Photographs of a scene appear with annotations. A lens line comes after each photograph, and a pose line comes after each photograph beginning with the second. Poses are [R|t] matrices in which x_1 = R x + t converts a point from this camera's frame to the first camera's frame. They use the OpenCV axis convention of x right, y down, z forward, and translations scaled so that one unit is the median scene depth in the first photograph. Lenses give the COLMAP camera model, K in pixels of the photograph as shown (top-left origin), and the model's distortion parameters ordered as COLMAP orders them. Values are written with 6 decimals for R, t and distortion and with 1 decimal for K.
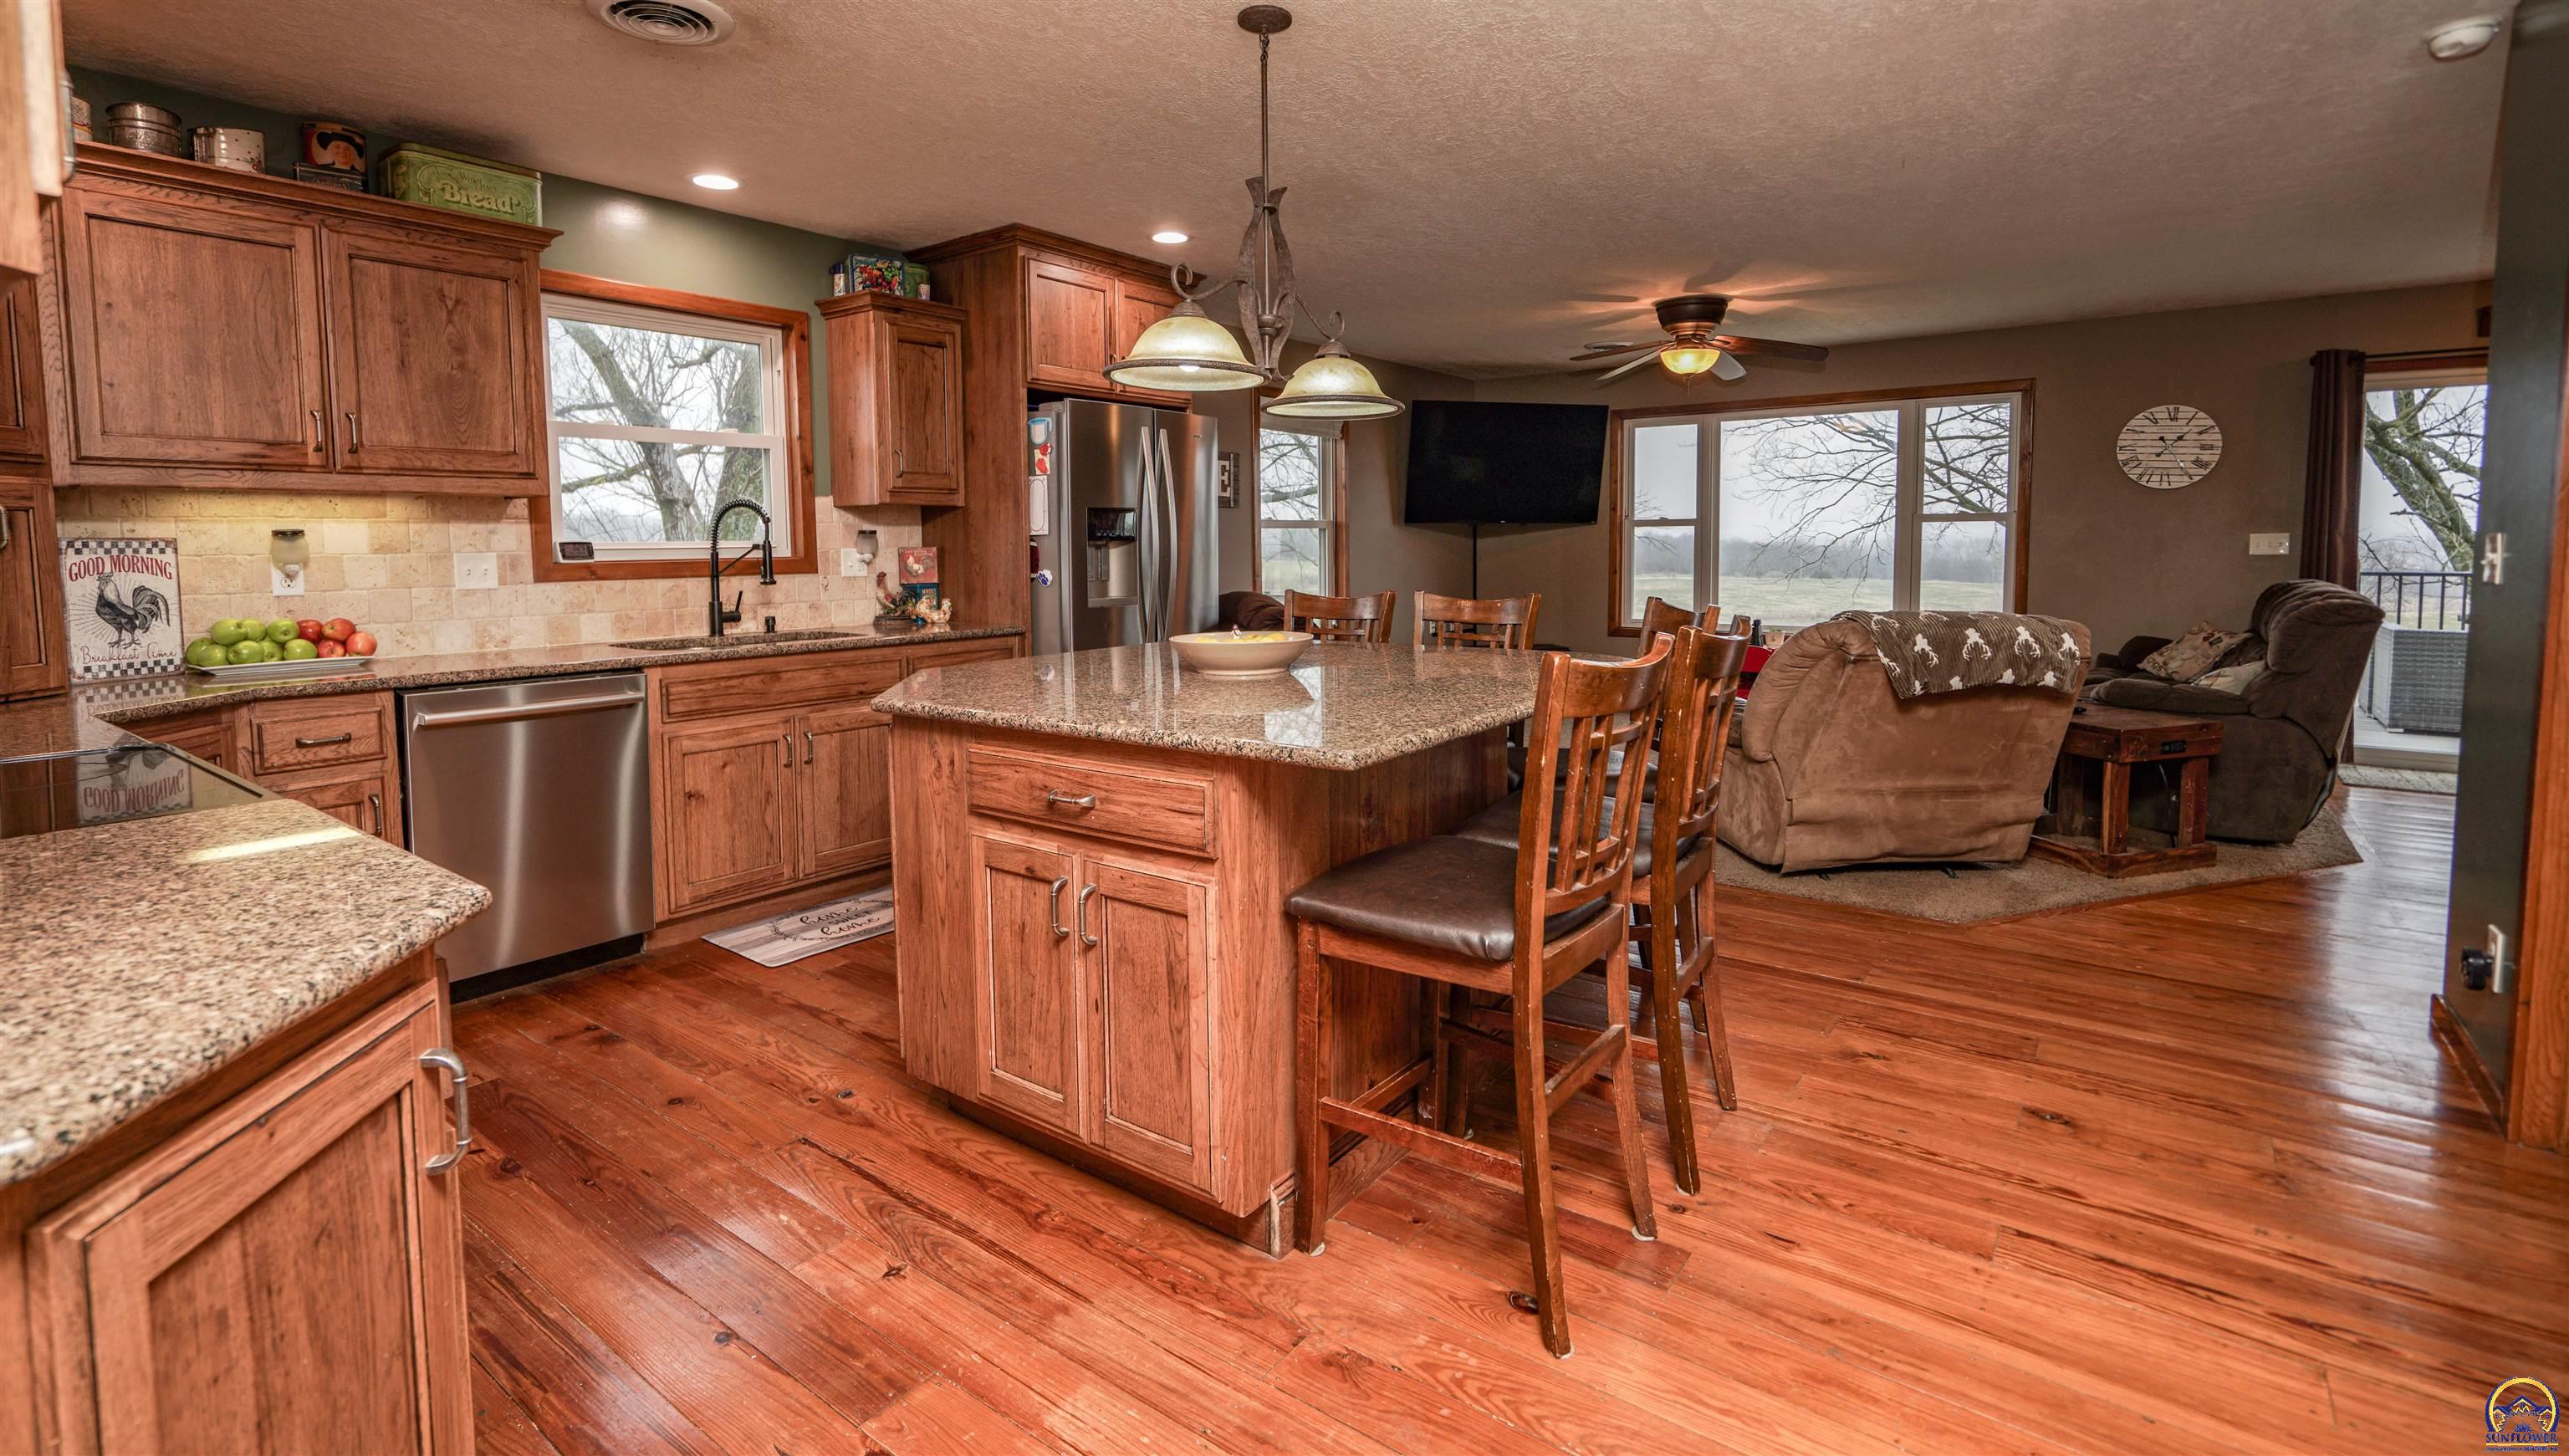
lens RADIAL K [[1152.0, 0, 1276.8], [0, 1152.0, 623.3], [0, 0, 1]] dist [-0.019210, -0.000157]
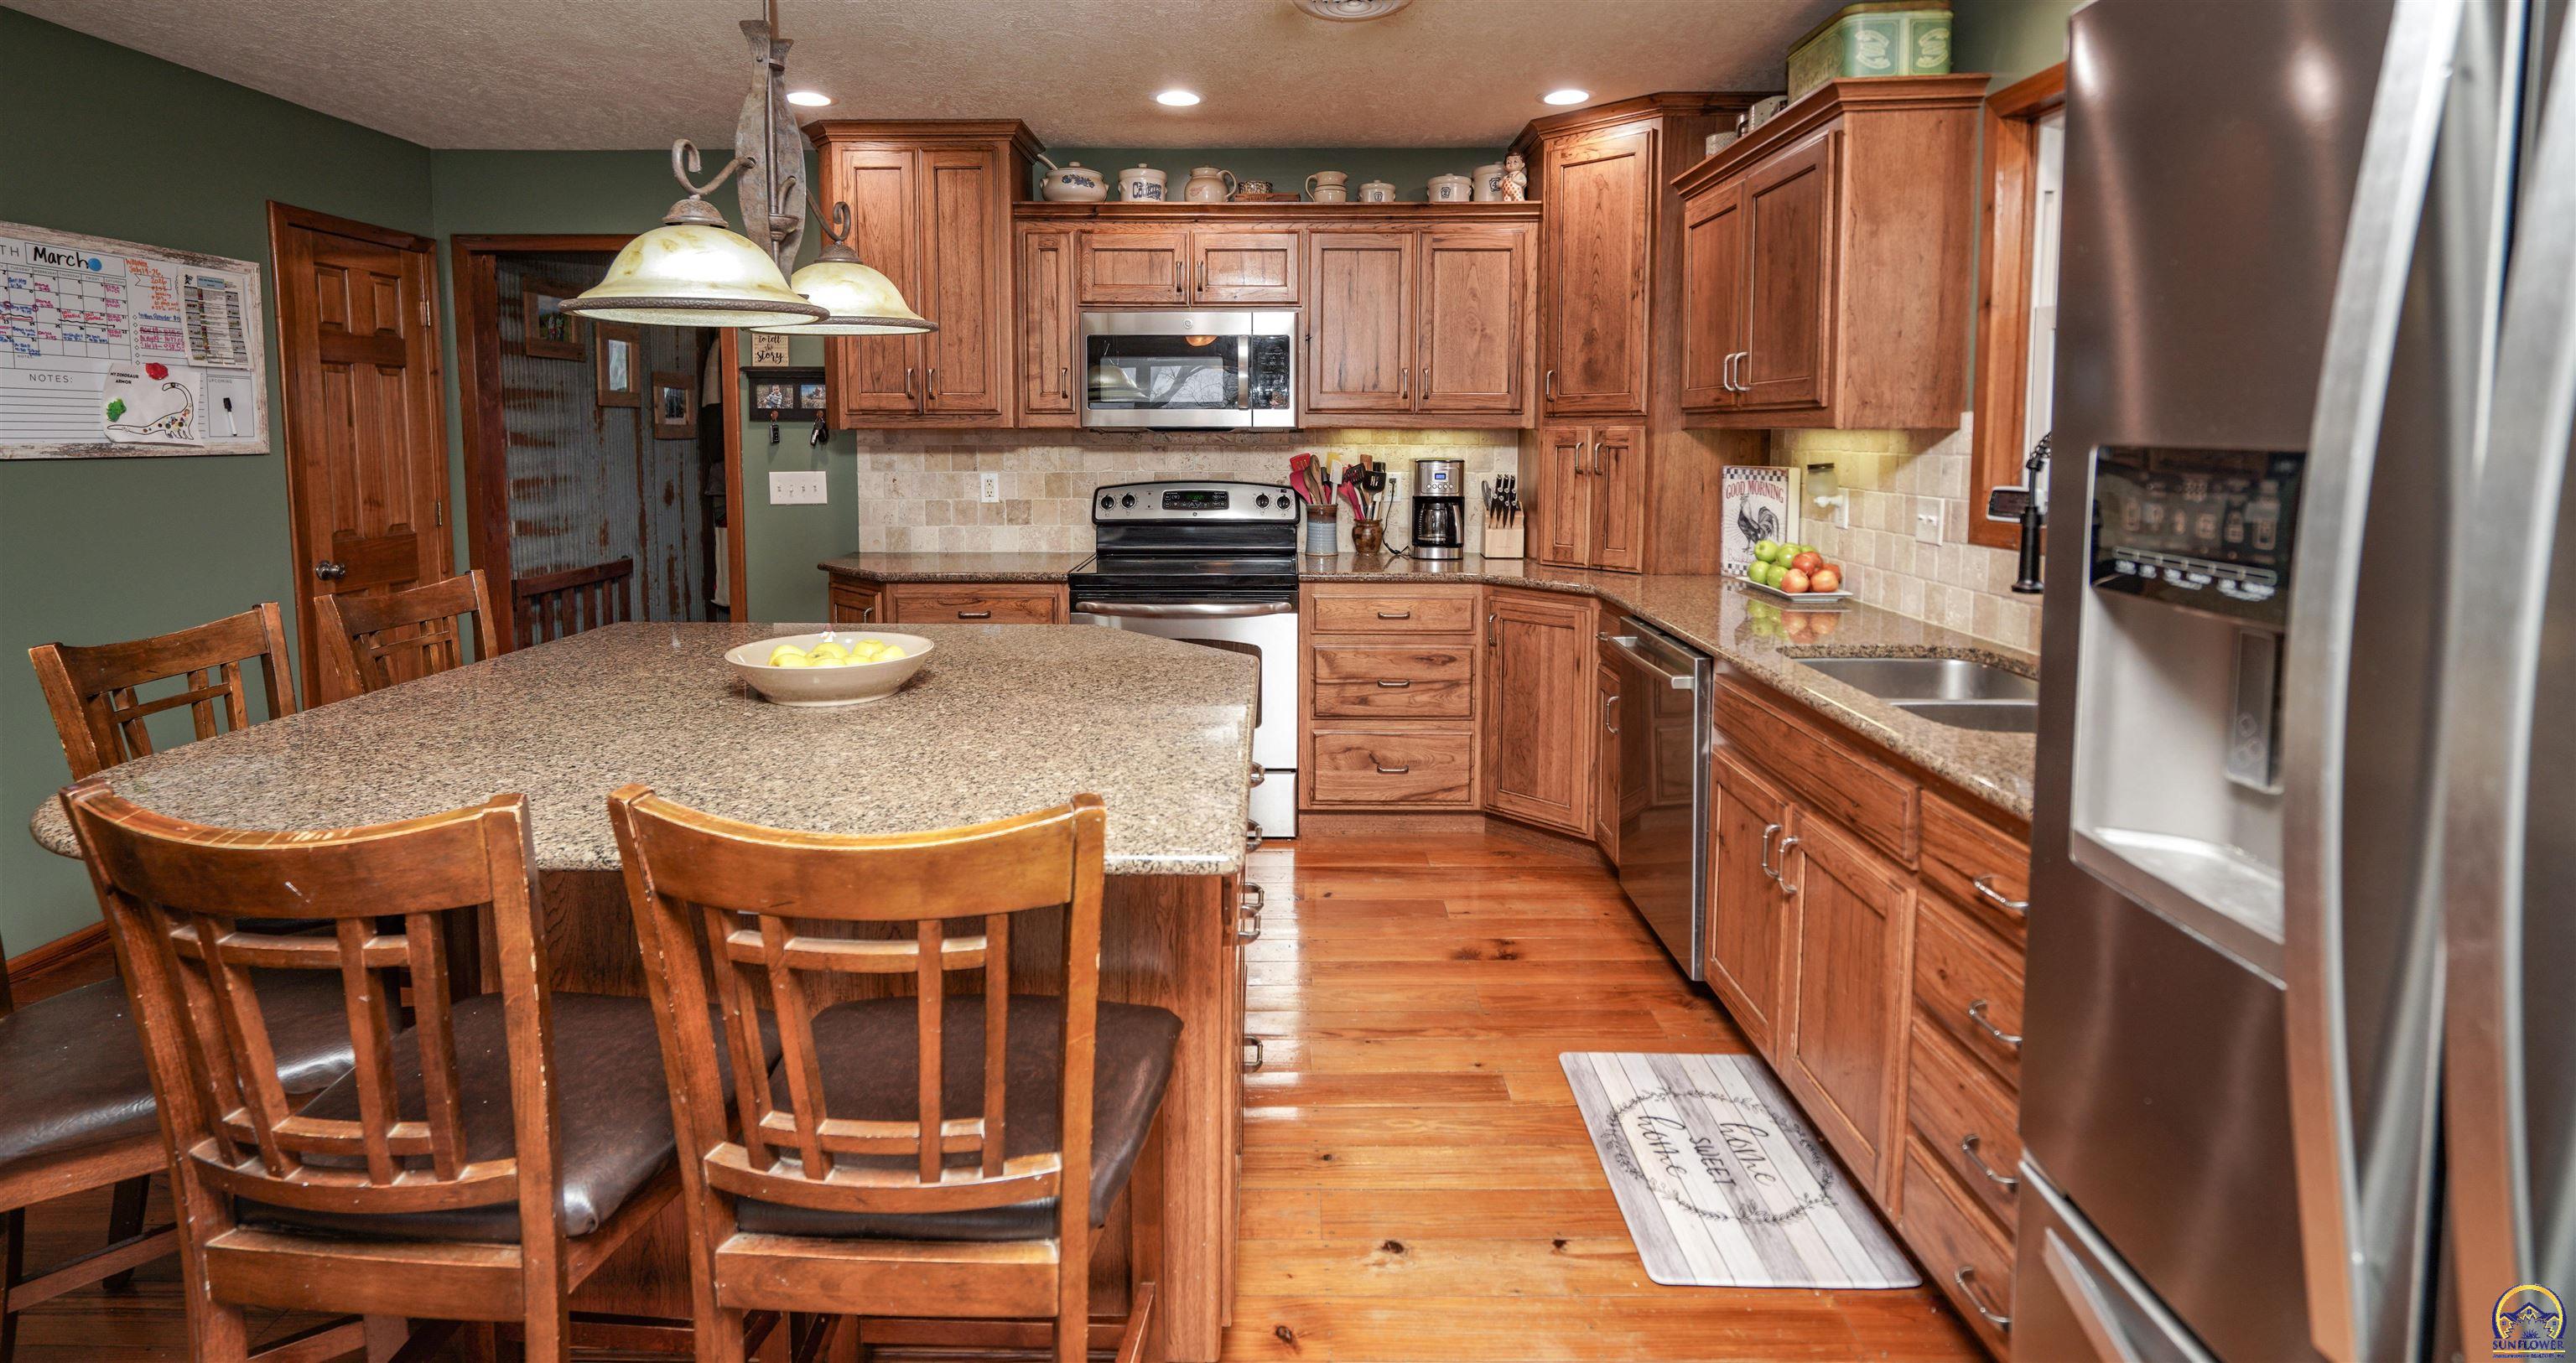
lens RADIAL K [[1146.6, 0, 1284.0], [0, 1146.6, 523.9], [0, 0, 1]] dist [-0.021524, -0.000001]
pose [[-0.799625, 0.060852, -0.597408, 0.126388], [-0.029474, 0.989676, 0.140260, -0.141323], [0.599776, 0.129764, -0.789576, 1.363445]]
